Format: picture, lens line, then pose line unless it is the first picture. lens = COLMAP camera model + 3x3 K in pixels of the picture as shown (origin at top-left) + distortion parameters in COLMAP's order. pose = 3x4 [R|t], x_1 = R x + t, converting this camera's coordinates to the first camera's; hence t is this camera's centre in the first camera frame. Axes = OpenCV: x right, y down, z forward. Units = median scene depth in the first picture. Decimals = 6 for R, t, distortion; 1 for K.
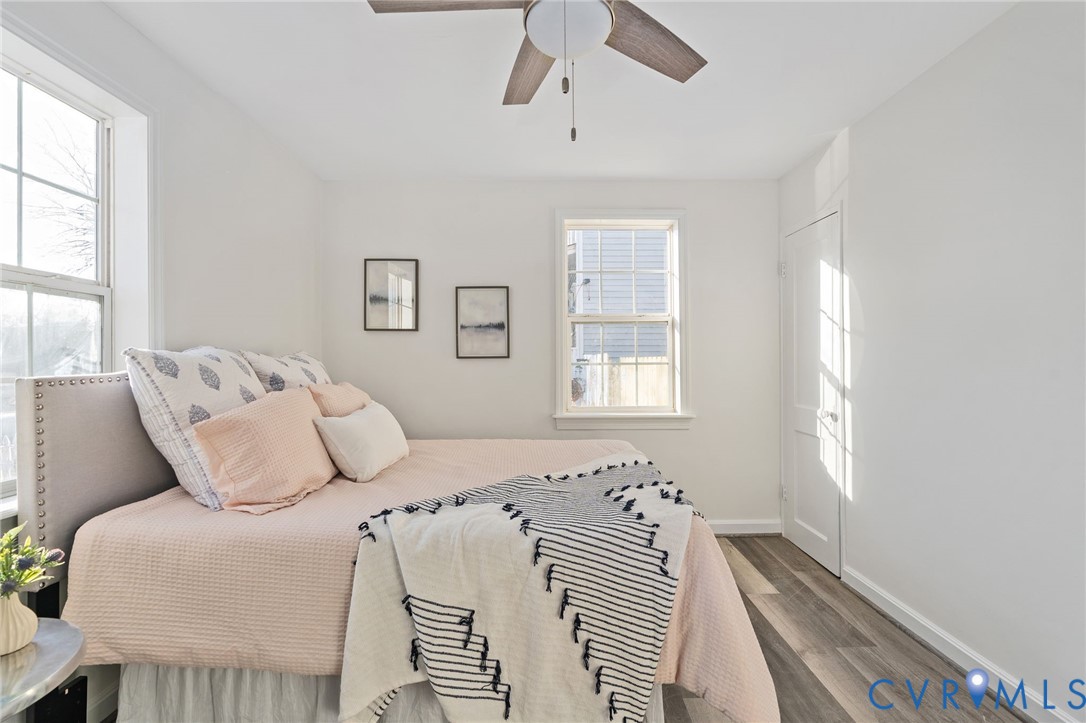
lens RADIAL K [[503.1, 0, 541.8], [0, 503.1, 362.5], [0, 0, 1]] dist [-0.007163, 0.002032]
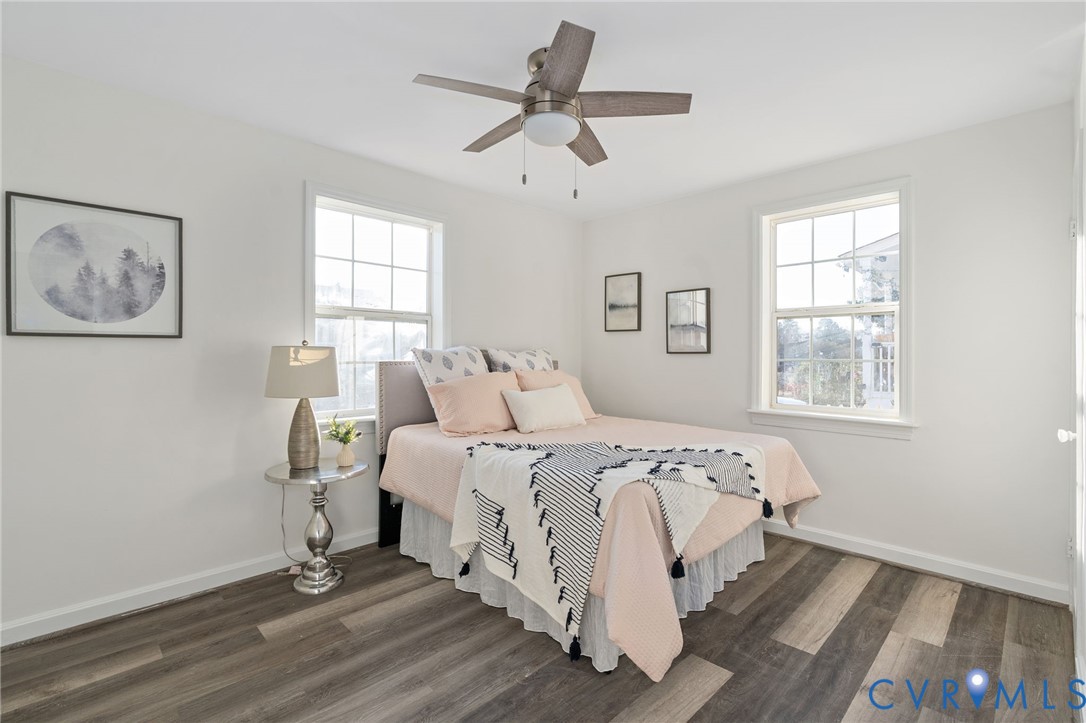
lens RADIAL K [[503.1, 0, 540.0], [0, 503.1, 363.4], [0, 0, 1]] dist [-0.007163, 0.002032]
pose [[0.687318, 0.020292, -0.726073, 0.994850], [-0.010366, 0.999782, 0.018129, -0.006831], [0.726283, -0.004934, 0.687379, -0.033163]]
